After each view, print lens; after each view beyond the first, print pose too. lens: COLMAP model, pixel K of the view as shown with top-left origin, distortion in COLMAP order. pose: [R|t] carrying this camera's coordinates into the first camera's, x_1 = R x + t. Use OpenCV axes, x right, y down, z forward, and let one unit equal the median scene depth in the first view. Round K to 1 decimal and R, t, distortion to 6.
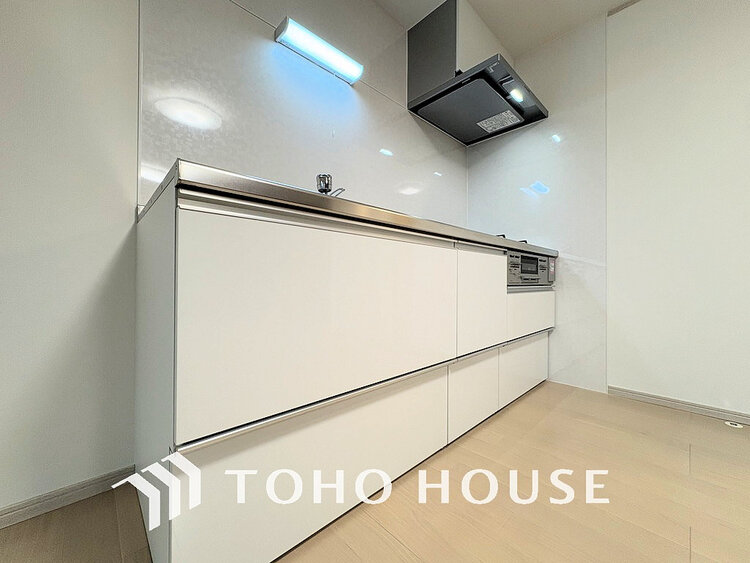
lens RADIAL K [[298.9, 0, 374.4], [0, 298.9, 282.1], [0, 0, 1]] dist [0.002233, 0.000255]
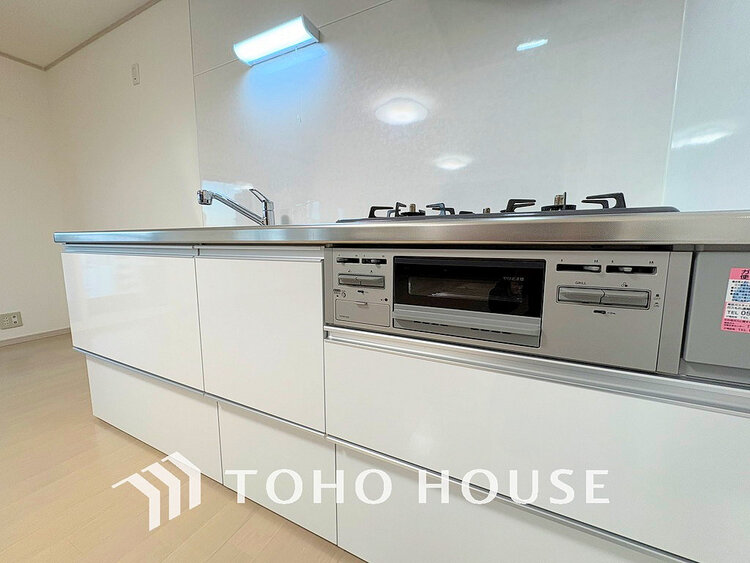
lens RADIAL K [[298.9, 0, 372.5], [0, 298.9, 281.3], [0, 0, 1]] dist [0.002233, 0.000255]
pose [[0.346270, 0.112867, -0.931320, 0.847797], [0.001524, 0.992667, 0.120869, -0.105851], [0.938134, -0.043272, 0.343559, 0.850156]]
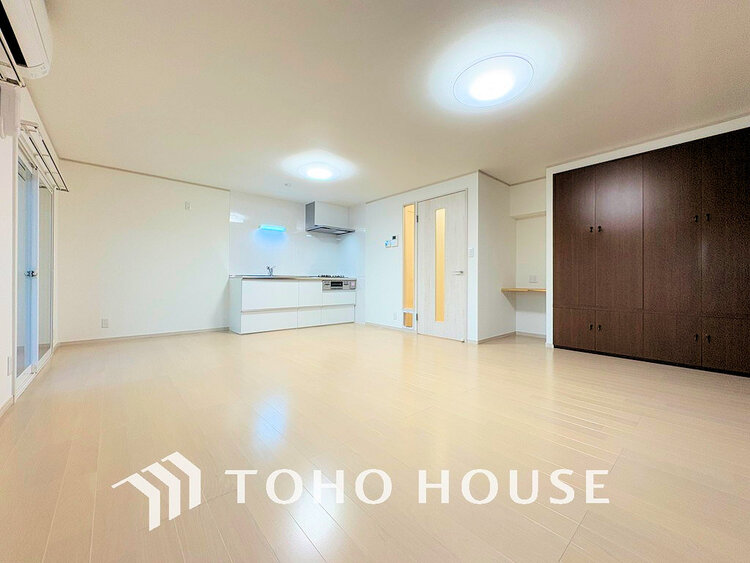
lens RADIAL K [[298.9, 0, 373.2], [0, 298.9, 281.8], [0, 0, 1]] dist [0.002233, 0.000255]
pose [[0.999959, 0.002075, -0.008776, 1.024502], [-0.002124, 0.999982, -0.005545, -0.069562], [0.008764, 0.005563, 0.999946, -2.468426]]
